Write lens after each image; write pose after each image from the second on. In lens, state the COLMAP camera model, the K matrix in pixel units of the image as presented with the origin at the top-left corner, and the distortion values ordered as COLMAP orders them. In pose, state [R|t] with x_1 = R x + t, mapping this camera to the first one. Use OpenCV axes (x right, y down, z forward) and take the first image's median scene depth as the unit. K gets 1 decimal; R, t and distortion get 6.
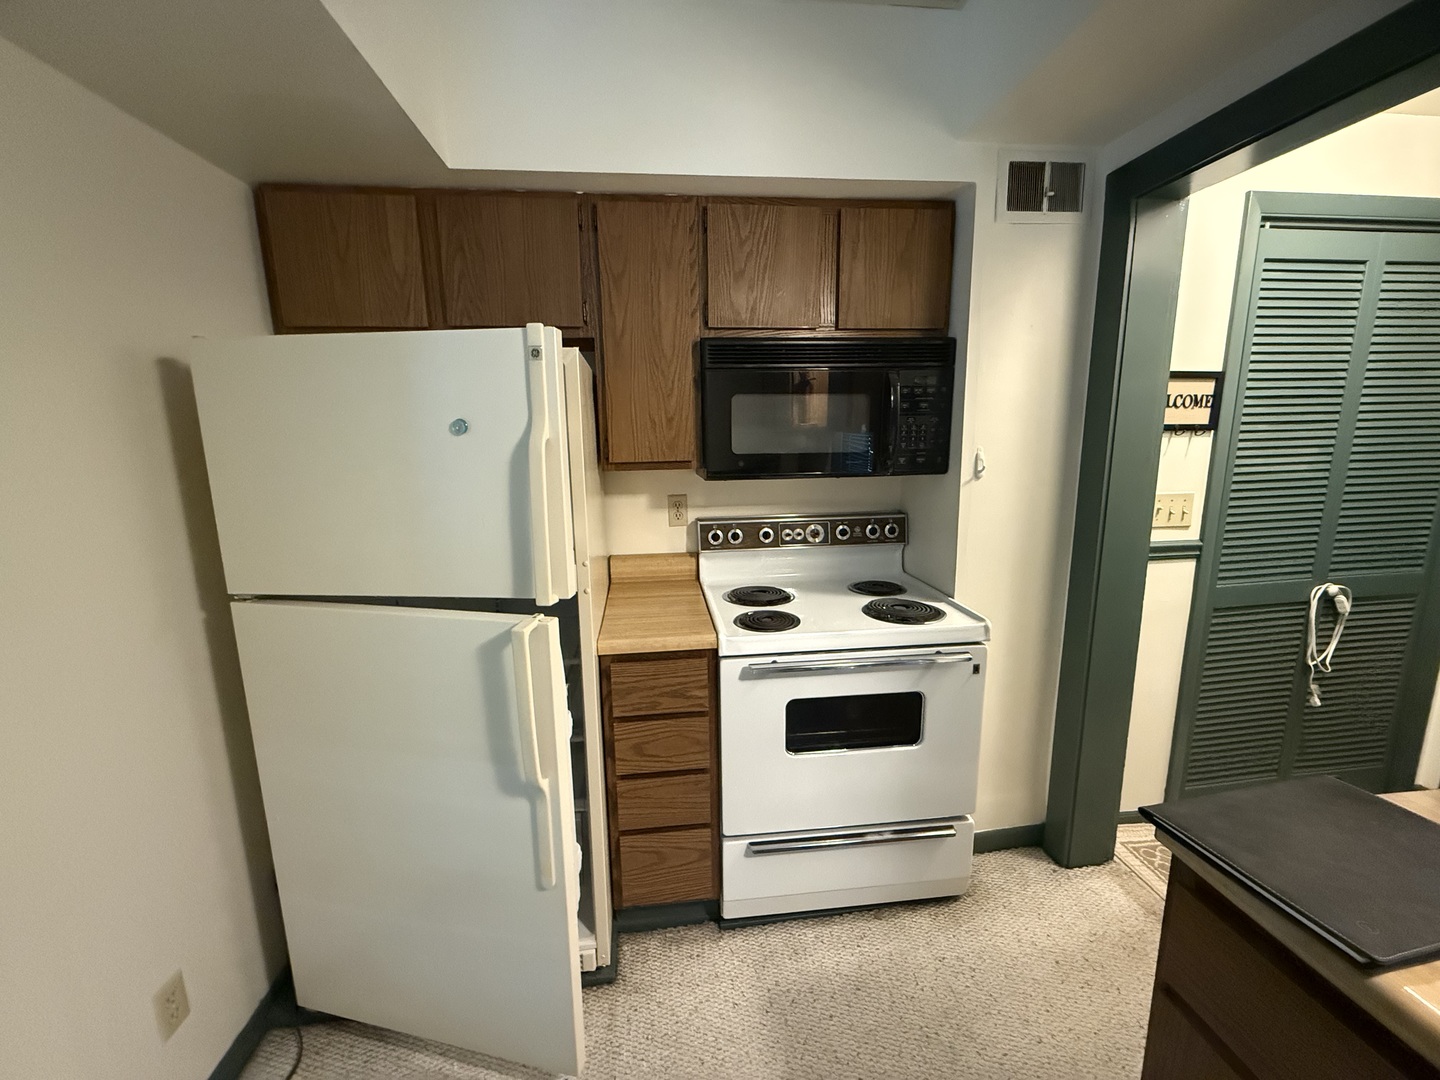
lens RADIAL K [[573.2, 0, 715.4], [0, 573.2, 545.4], [0, 0, 1]] dist [0.002591, 0.000164]
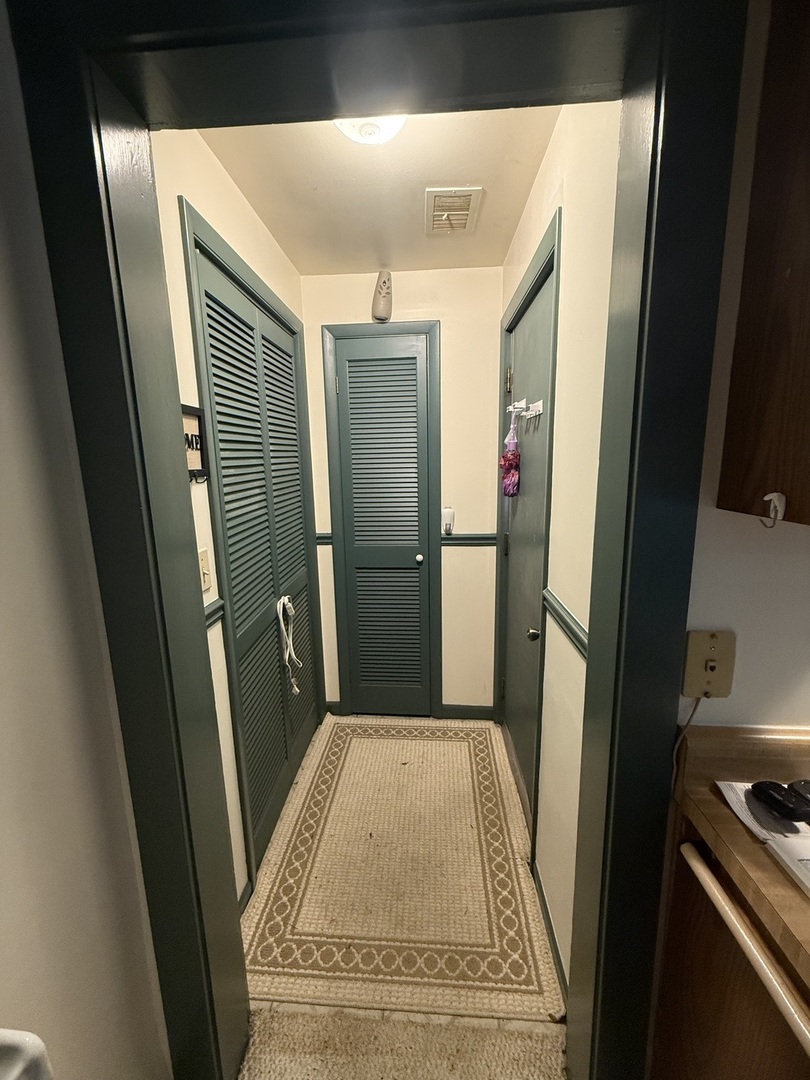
lens RADIAL K [[429.9, 0, 405.4], [0, 429.9, 534.3], [0, 0, 1]] dist [0.002591, 0.000164]
pose [[0.181695, -0.160929, 0.970097, 0.281171], [0.203417, 0.971331, 0.123035, -0.136712], [-0.962086, 0.174979, 0.209221, 0.599534]]
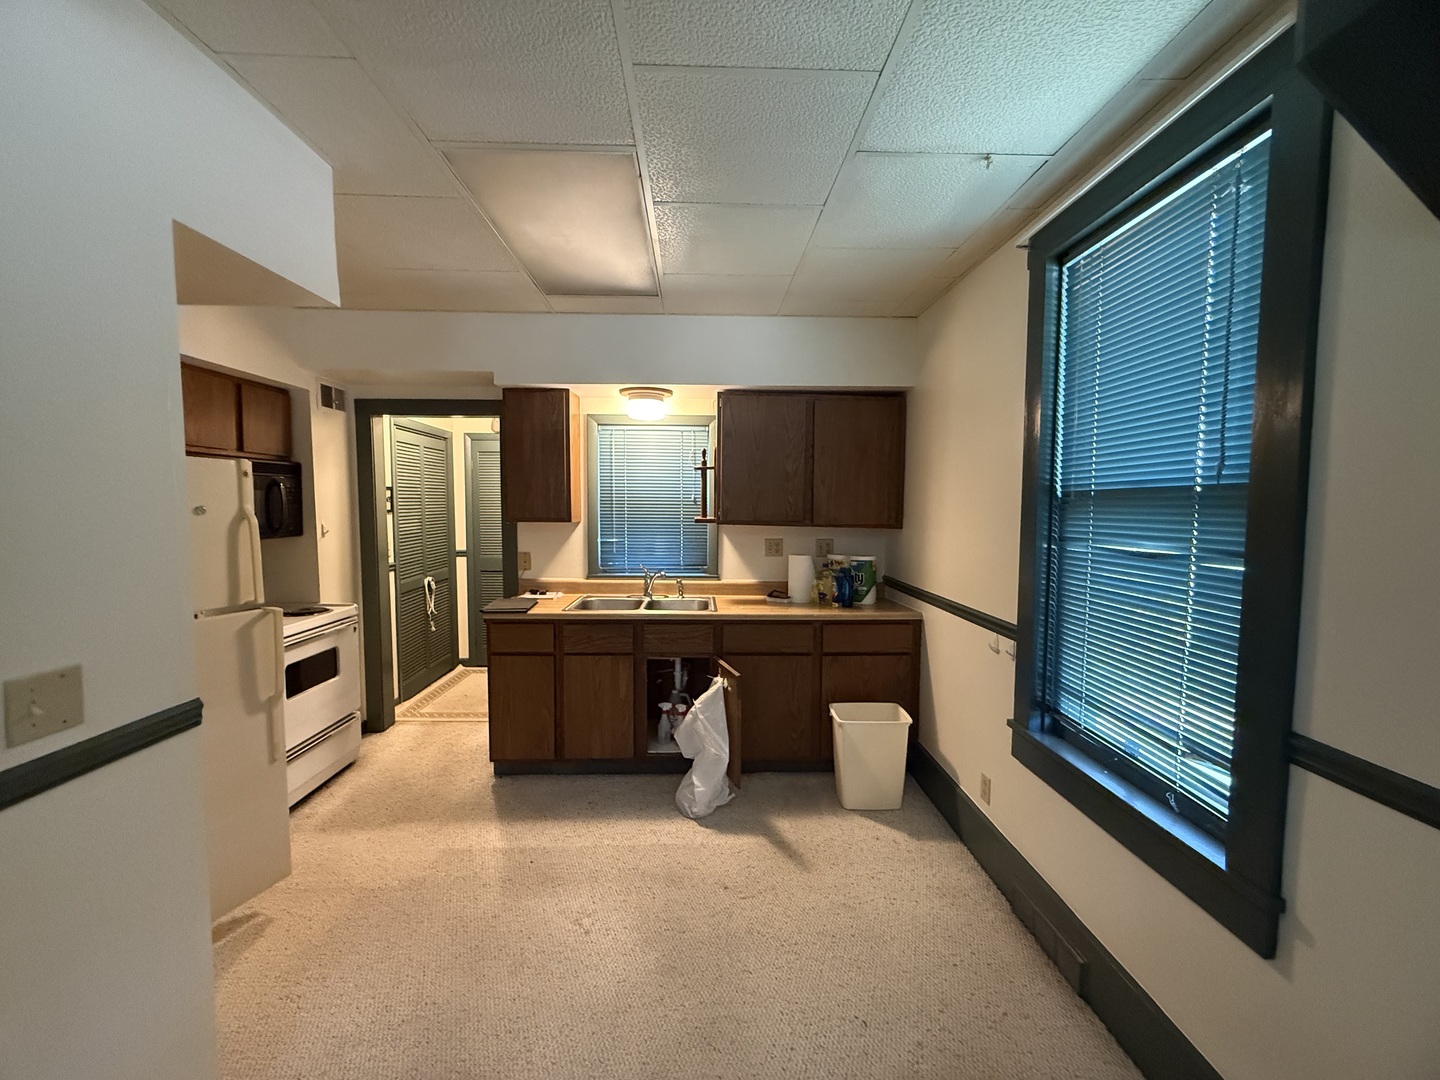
lens RADIAL K [[573.2, 0, 714.4], [0, 573.2, 546.4], [0, 0, 1]] dist [0.002591, 0.000164]
pose [[0.086514, -0.054060, 0.994783, -1.275437], [0.178272, 0.983250, 0.037929, 0.070291], [-0.980171, 0.174060, 0.094702, -0.424320]]
